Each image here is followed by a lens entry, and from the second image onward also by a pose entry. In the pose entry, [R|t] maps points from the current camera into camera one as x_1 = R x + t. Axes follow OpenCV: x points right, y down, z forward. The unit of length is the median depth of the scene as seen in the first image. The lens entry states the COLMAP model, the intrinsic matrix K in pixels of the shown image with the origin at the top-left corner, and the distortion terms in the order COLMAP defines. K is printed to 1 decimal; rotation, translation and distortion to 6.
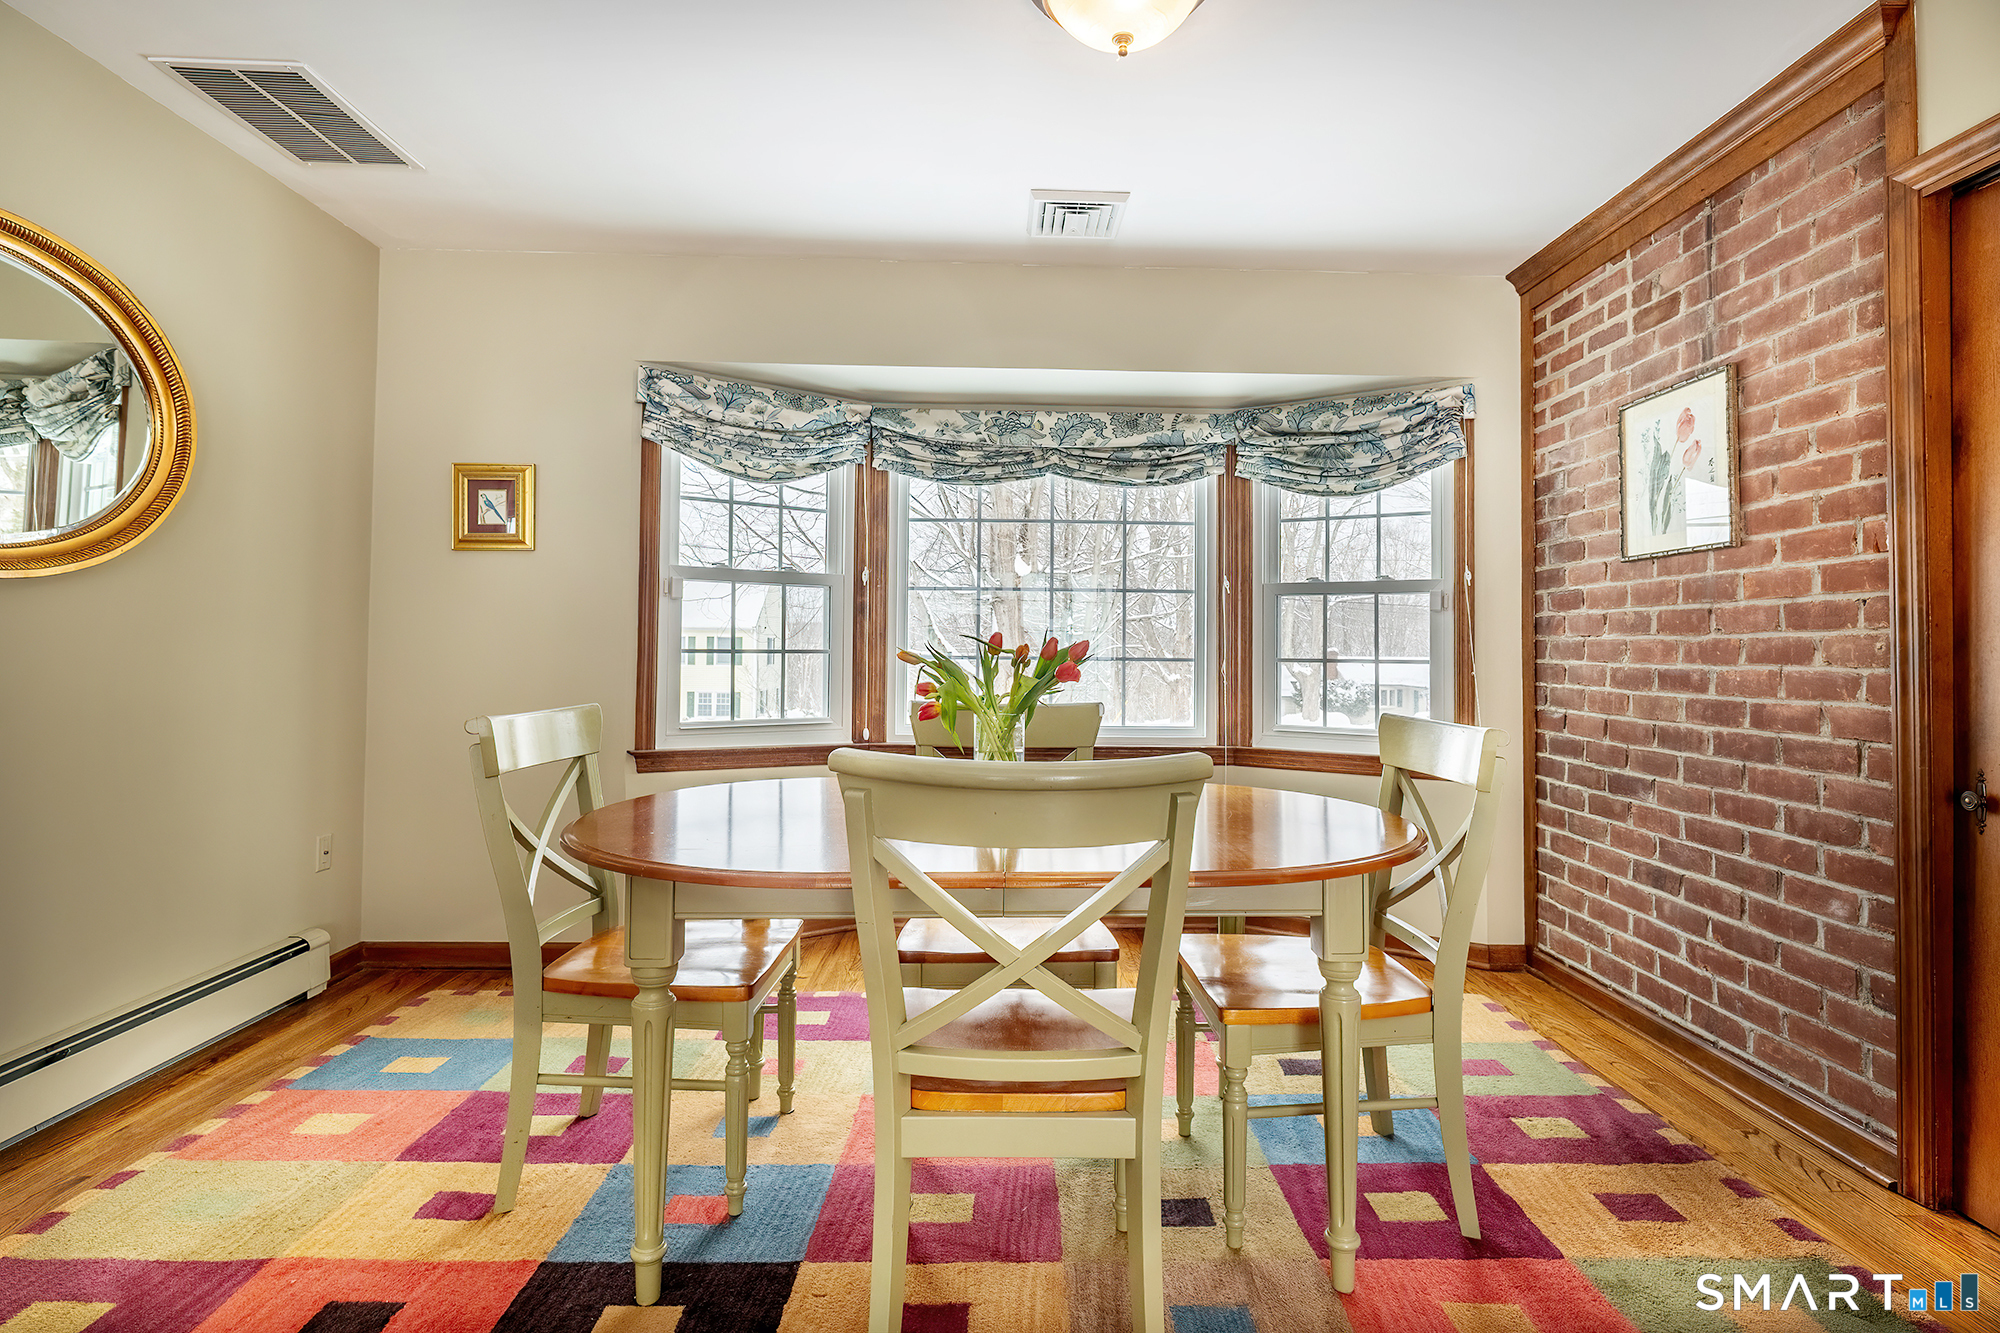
lens RADIAL K [[978.4, 0, 1016.7], [0, 978.4, 624.9], [0, 0, 1]] dist [-0.006730, -0.000728]
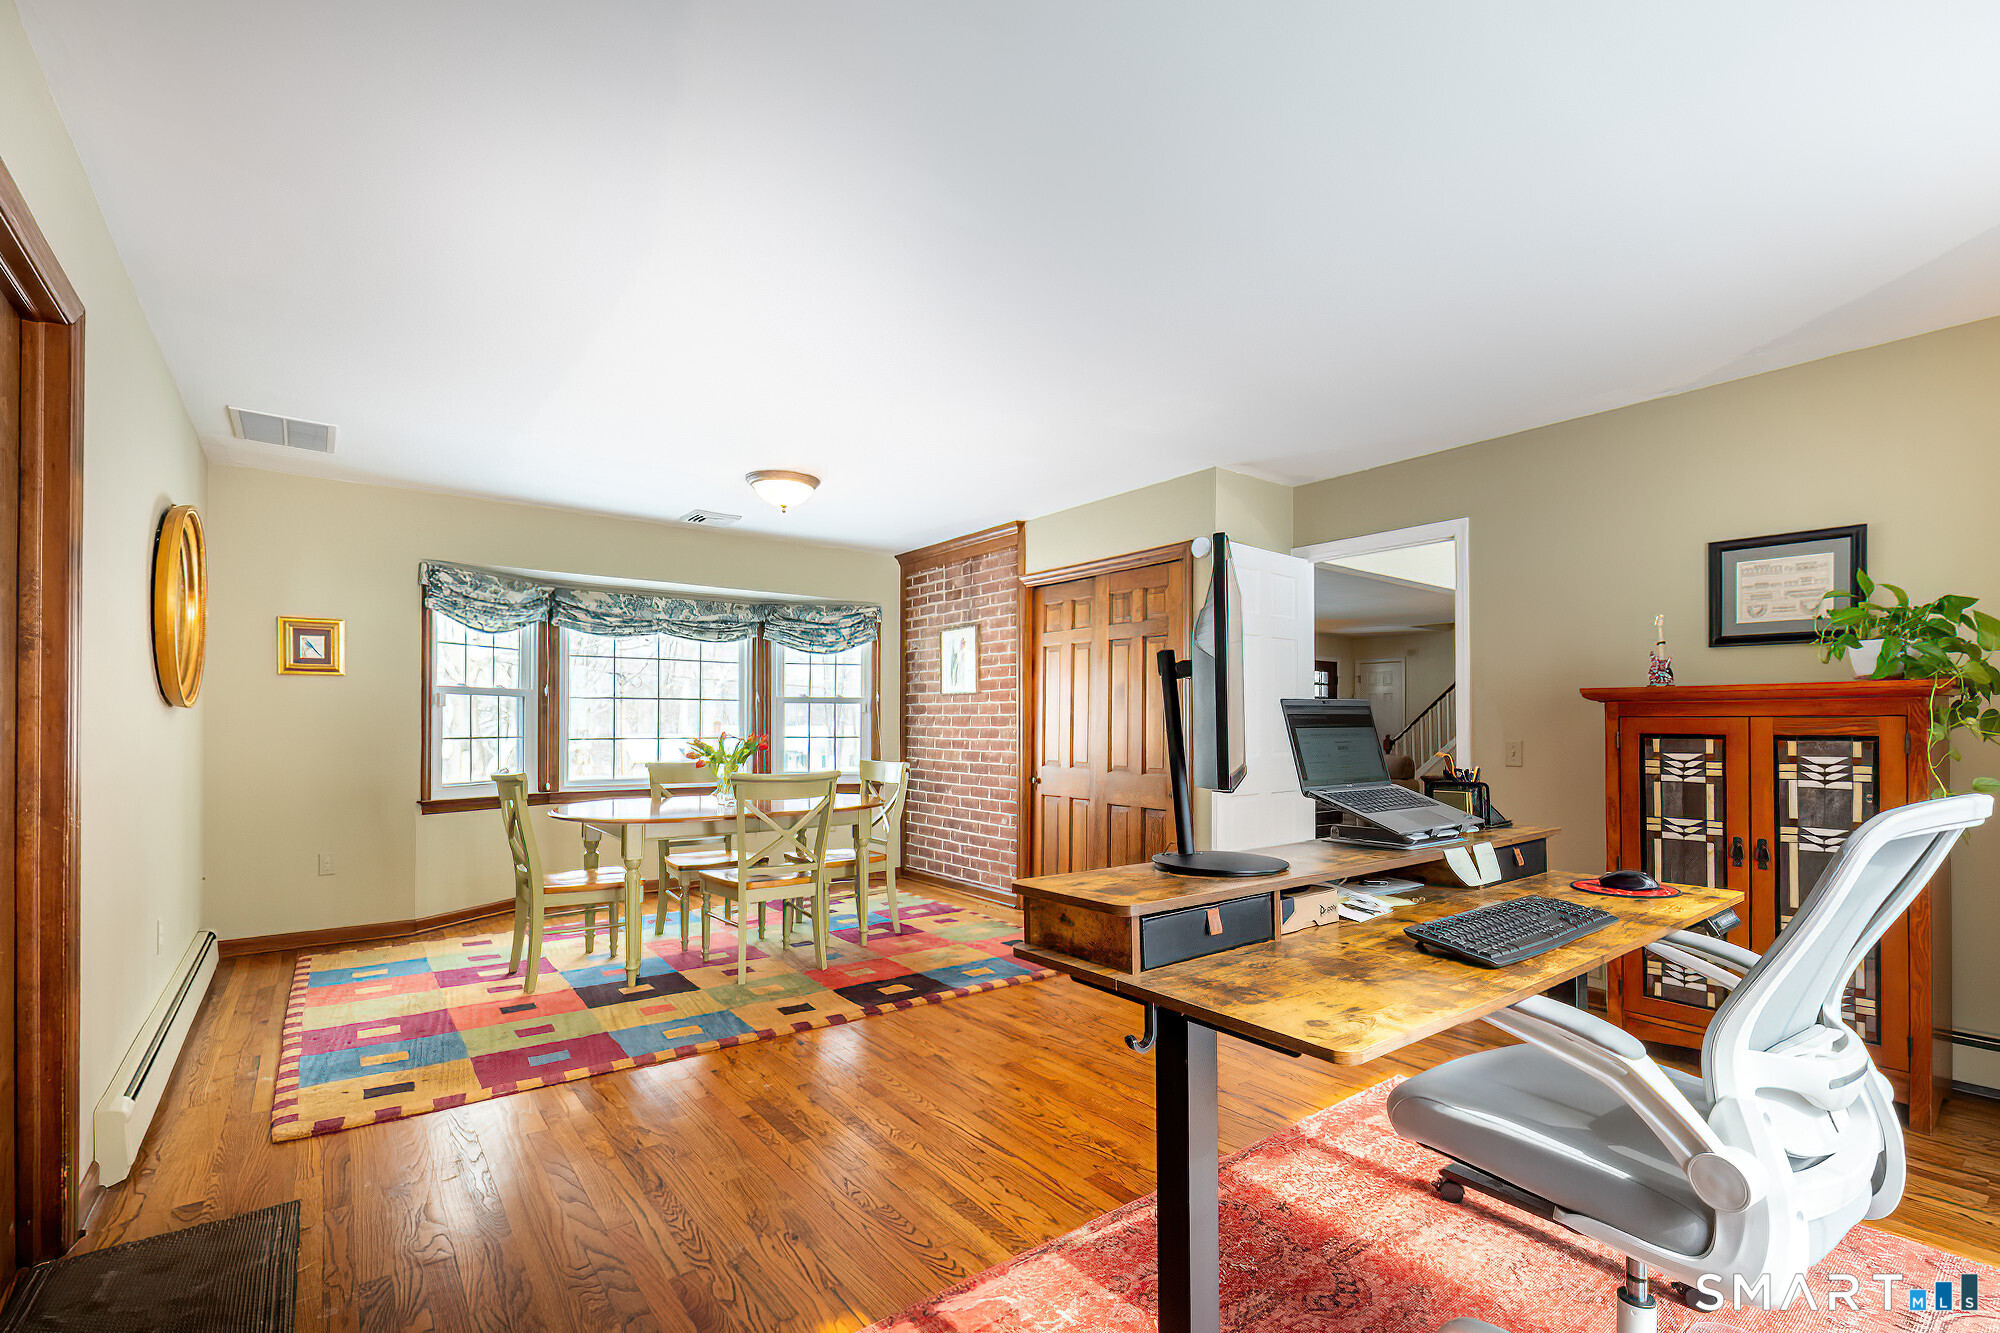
lens RADIAL K [[892.6, 0, 1009.3], [0, 892.6, 713.6], [0, 0, 1]] dist [0.002278, 0.000162]
pose [[0.800920, -0.000738, 0.598771, -0.494265], [-0.010142, 0.999839, 0.014799, -0.047654], [-0.598685, -0.017926, 0.800784, -0.761627]]
